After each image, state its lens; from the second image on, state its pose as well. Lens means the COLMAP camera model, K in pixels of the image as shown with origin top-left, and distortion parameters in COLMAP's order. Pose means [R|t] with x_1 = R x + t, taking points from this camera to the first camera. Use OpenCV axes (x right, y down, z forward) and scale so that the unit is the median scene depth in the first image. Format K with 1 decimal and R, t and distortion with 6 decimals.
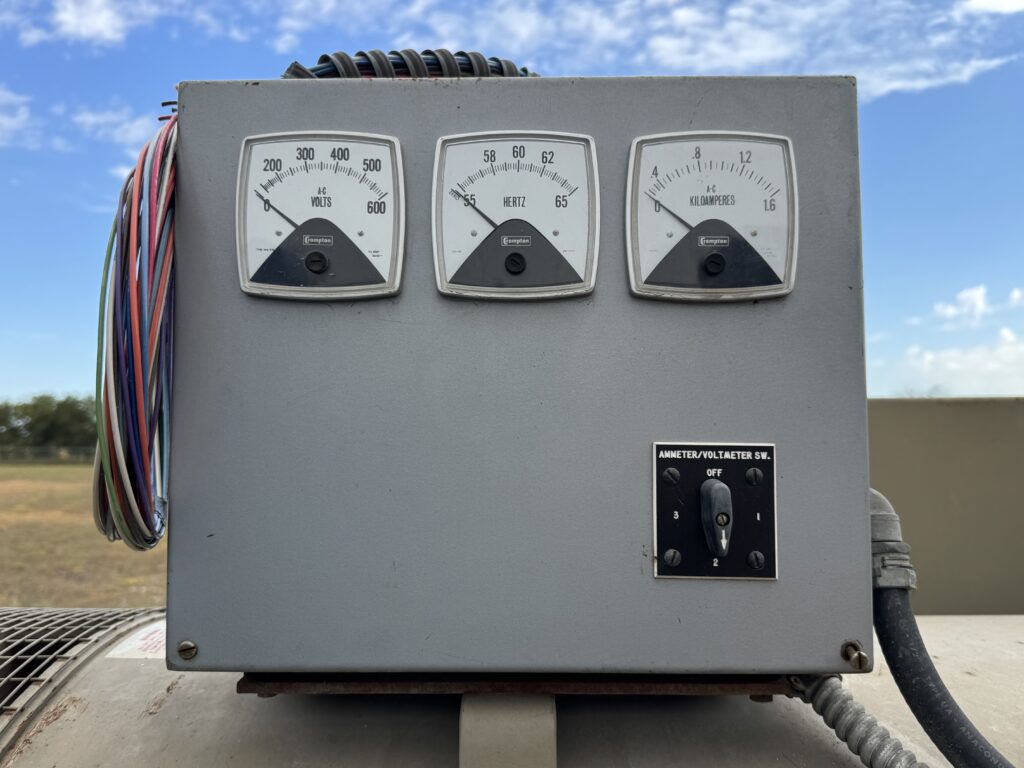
lens RADIAL K [[838.9, 0, 512.0], [0, 838.9, 384.0], [0, 0, 1]] dist [0.000672, -0.000995]
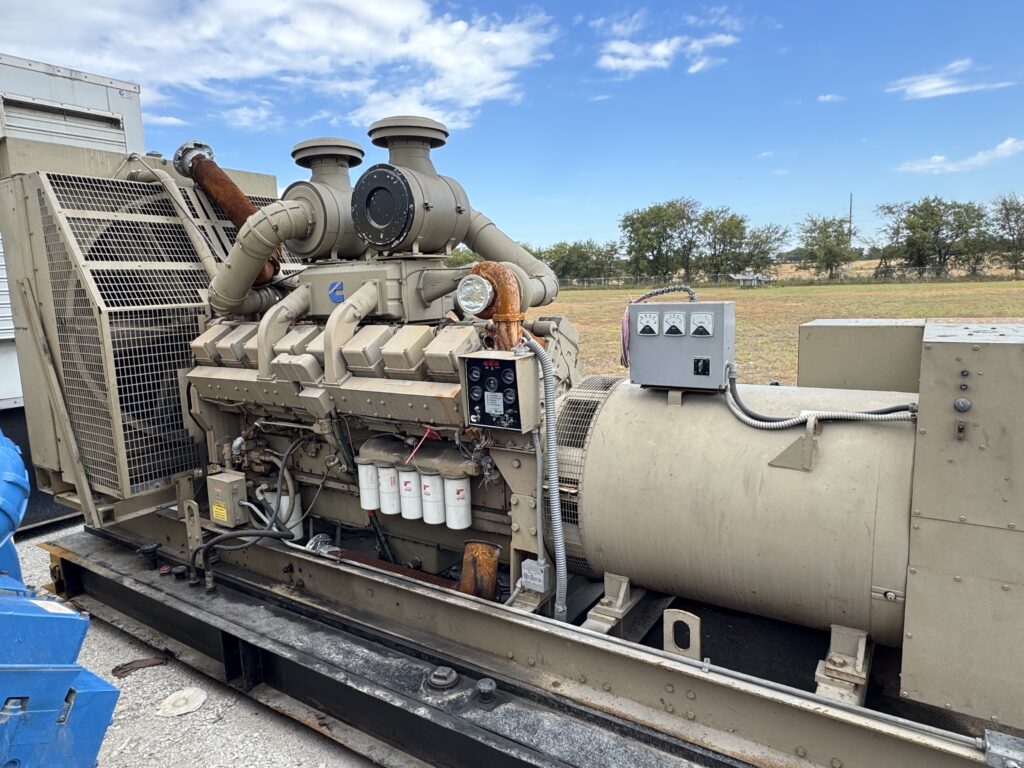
lens RADIAL K [[656.3, 0, 512.0], [0, 656.3, 384.0], [0, 0, 1]] dist [-0.000133, -0.000020]
pose [[0.836900, 0.062783, -0.543744, 1.914767], [0.074925, 0.970909, 0.227426, -1.079582], [0.542204, -0.231073, 0.807849, -4.363681]]
